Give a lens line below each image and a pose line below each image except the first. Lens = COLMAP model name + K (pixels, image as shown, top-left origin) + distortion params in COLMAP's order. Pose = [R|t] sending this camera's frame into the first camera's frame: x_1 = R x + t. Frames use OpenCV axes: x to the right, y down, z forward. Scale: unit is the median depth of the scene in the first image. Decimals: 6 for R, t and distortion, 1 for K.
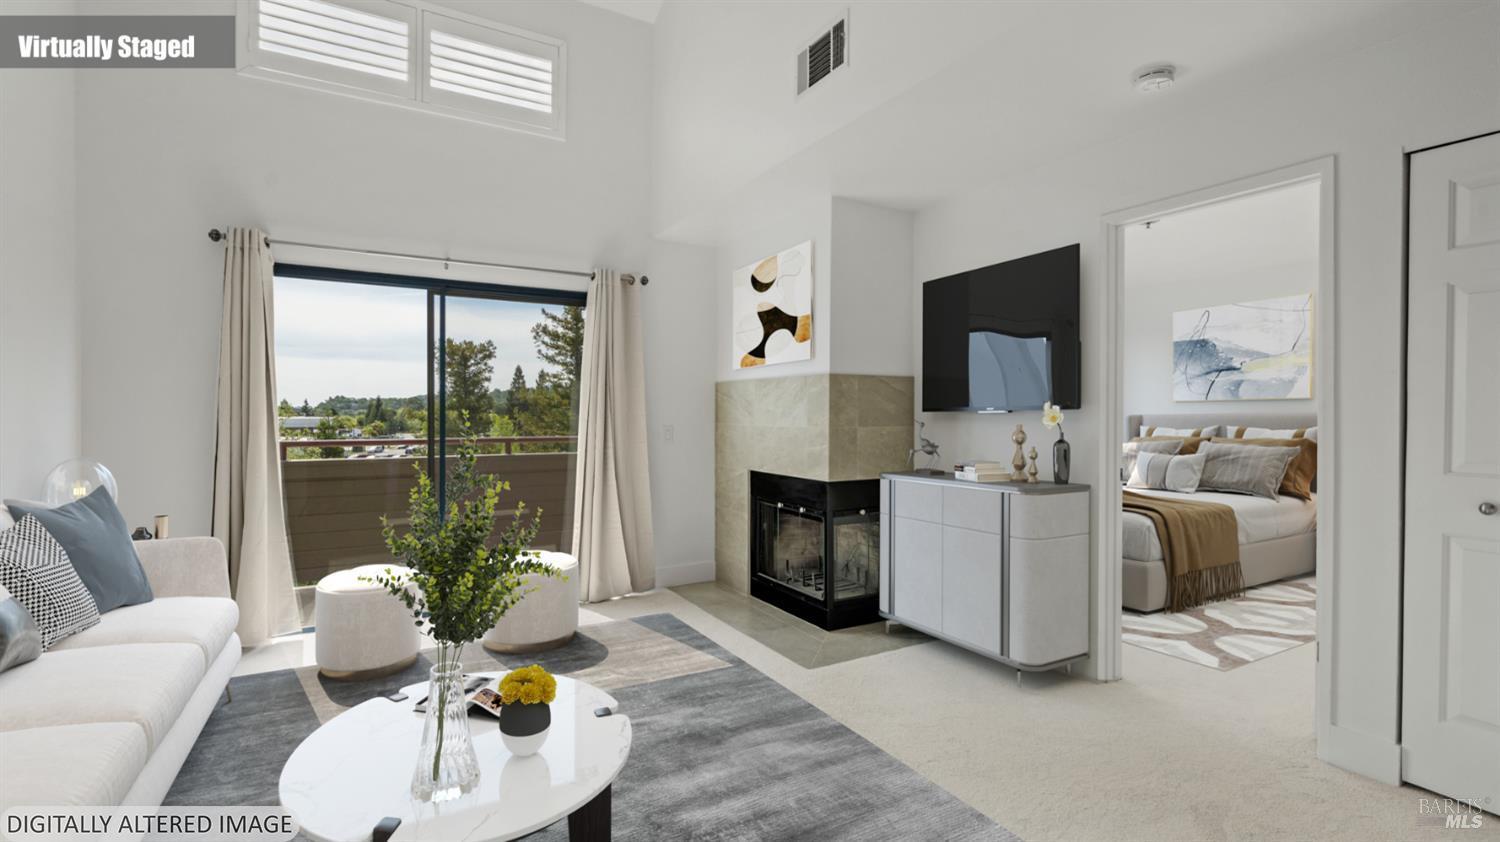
lens RADIAL K [[677.8, 0, 749.9], [0, 677.8, 424.3], [0, 0, 1]] dist [0.001529, 0.000010]
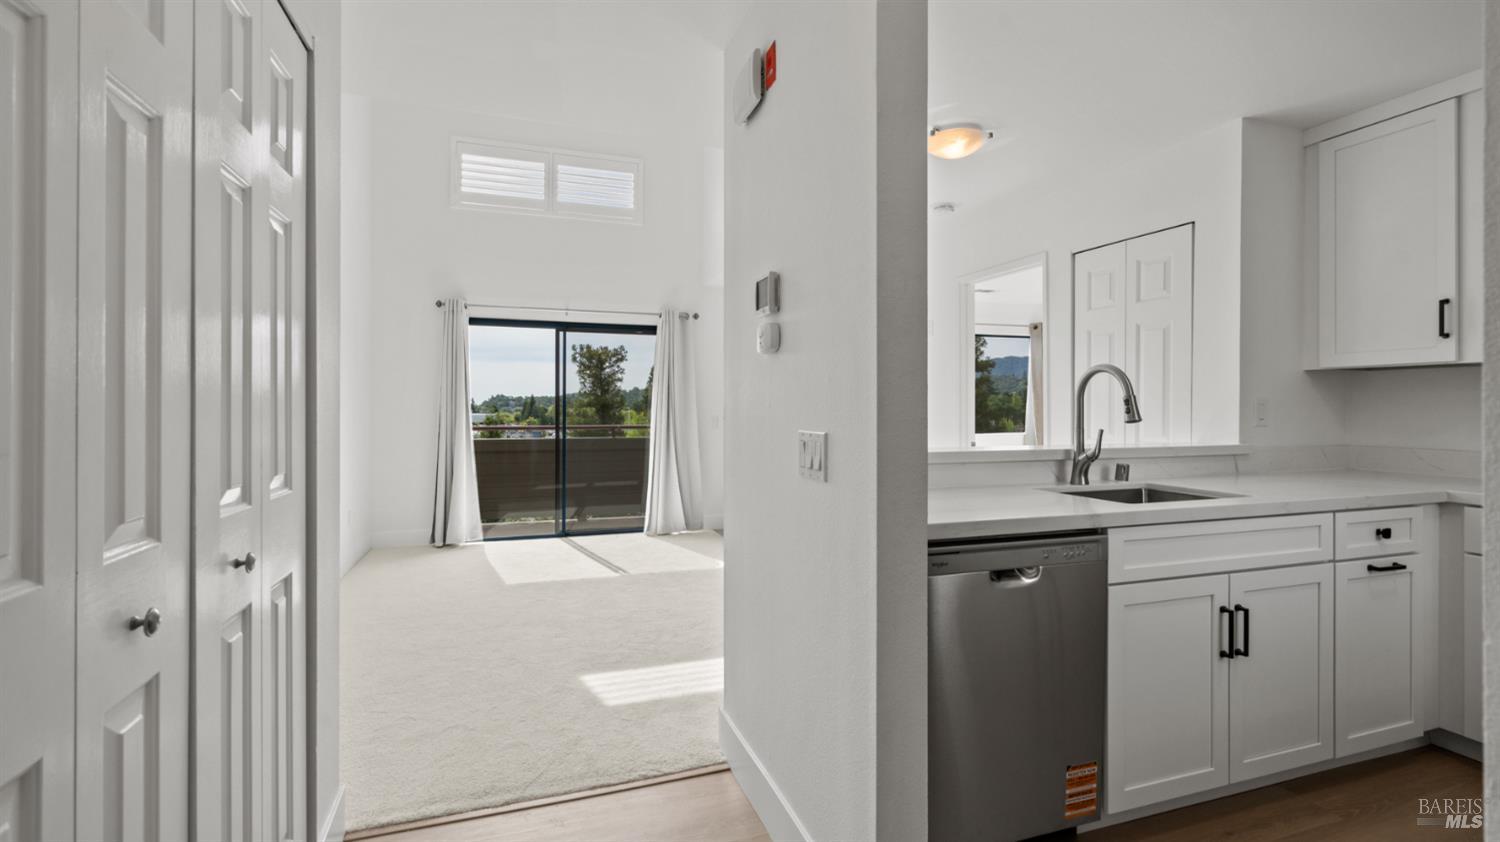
lens RADIAL K [[677.8, 0, 751.8], [0, 677.8, 415.6], [0, 0, 1]] dist [0.001529, 0.000010]
pose [[0.982331, -0.000254, -0.187154, 0.235875], [-0.001242, 0.999968, -0.007876, 0.012760], [0.187150, 0.007969, 0.982299, -0.406230]]
